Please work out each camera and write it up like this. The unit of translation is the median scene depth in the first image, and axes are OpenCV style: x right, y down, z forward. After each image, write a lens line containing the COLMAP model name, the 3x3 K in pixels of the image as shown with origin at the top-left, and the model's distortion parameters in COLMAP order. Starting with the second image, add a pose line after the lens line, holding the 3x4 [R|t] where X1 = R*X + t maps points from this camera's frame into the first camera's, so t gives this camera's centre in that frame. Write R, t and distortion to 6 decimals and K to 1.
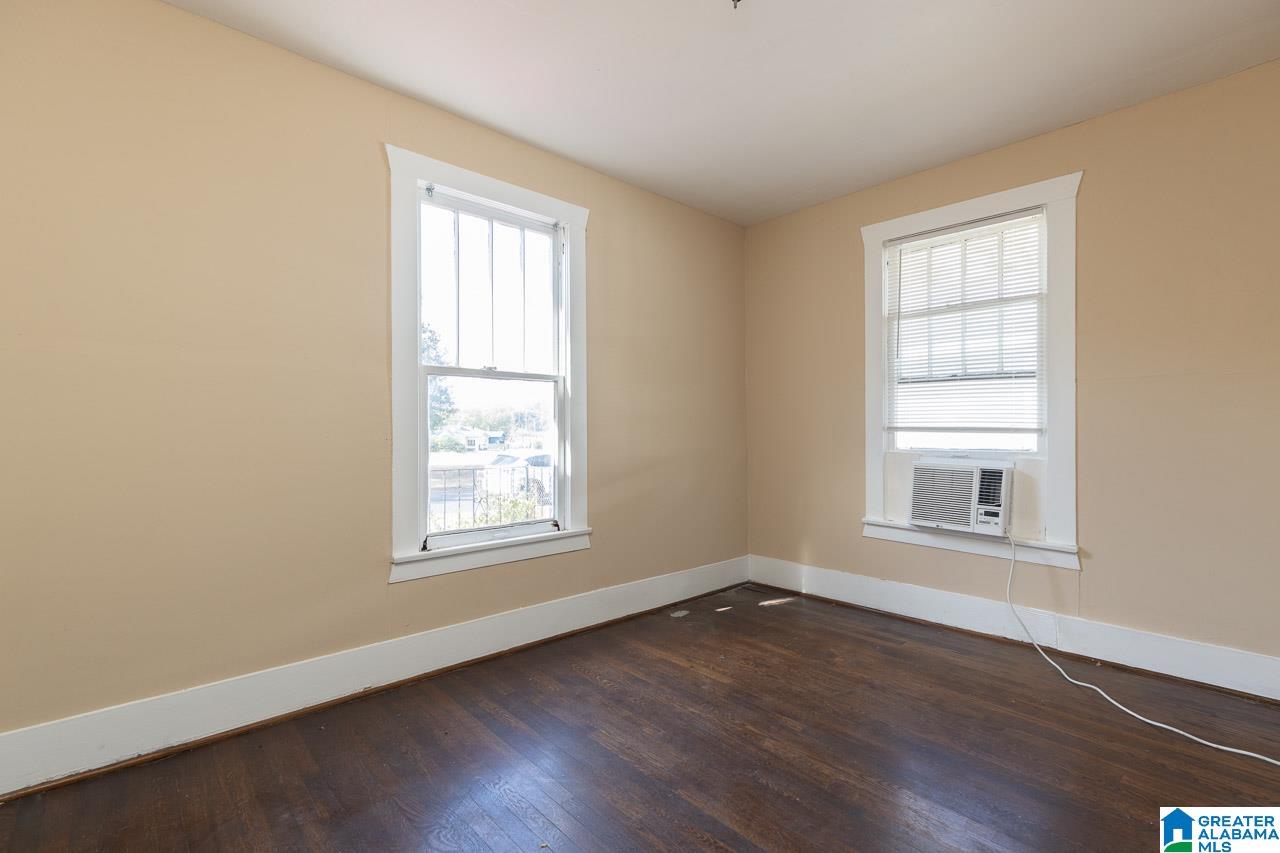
lens RADIAL K [[584.7, 0, 647.1], [0, 584.7, 429.6], [0, 0, 1]] dist [0.012809, -0.000462]
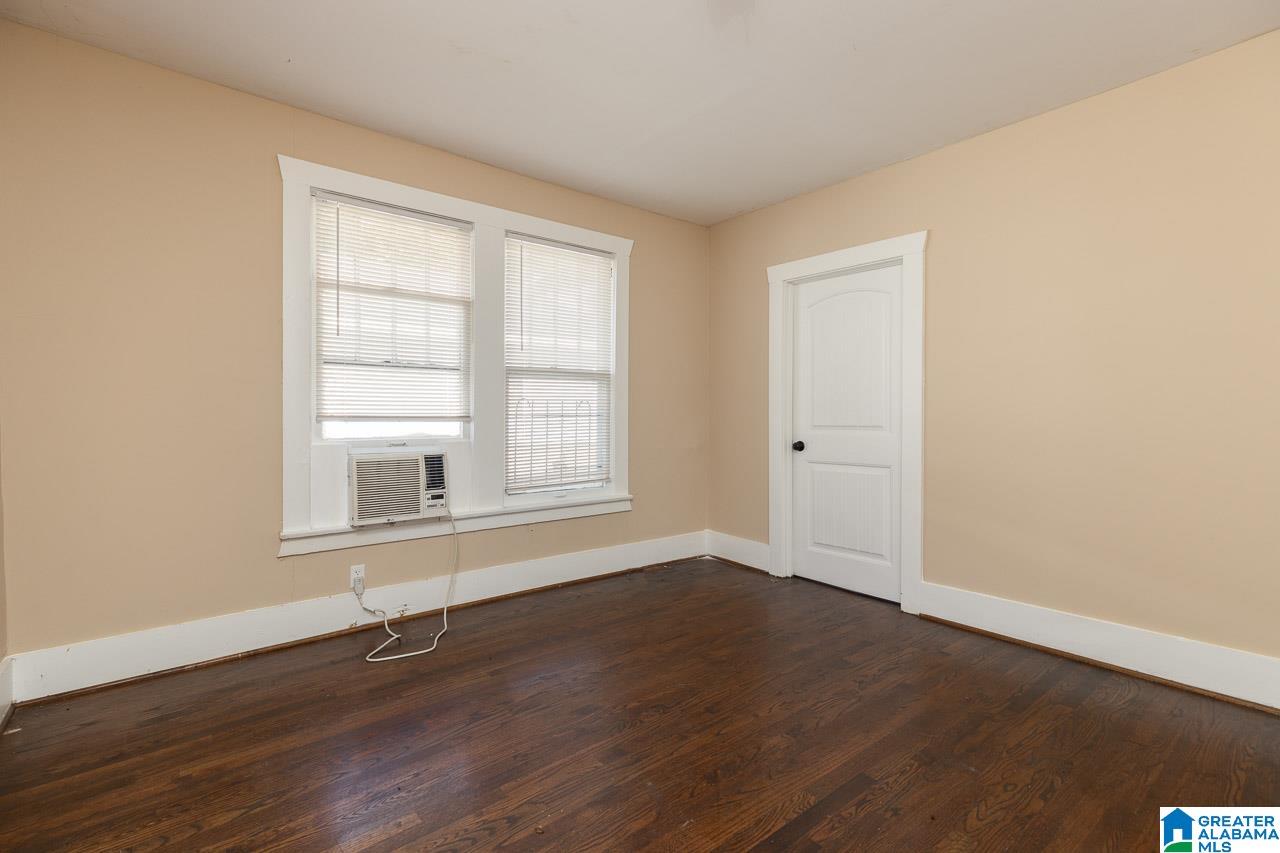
lens RADIAL K [[573.1, 0, 641.2], [0, 573.1, 412.7], [0, 0, 1]] dist [0.000928, -0.000050]
pose [[0.073669, -0.001865, 0.997281, -0.397261], [0.004913, 0.999987, 0.001508, -0.007436], [-0.997271, 0.004788, 0.073677, 0.535239]]
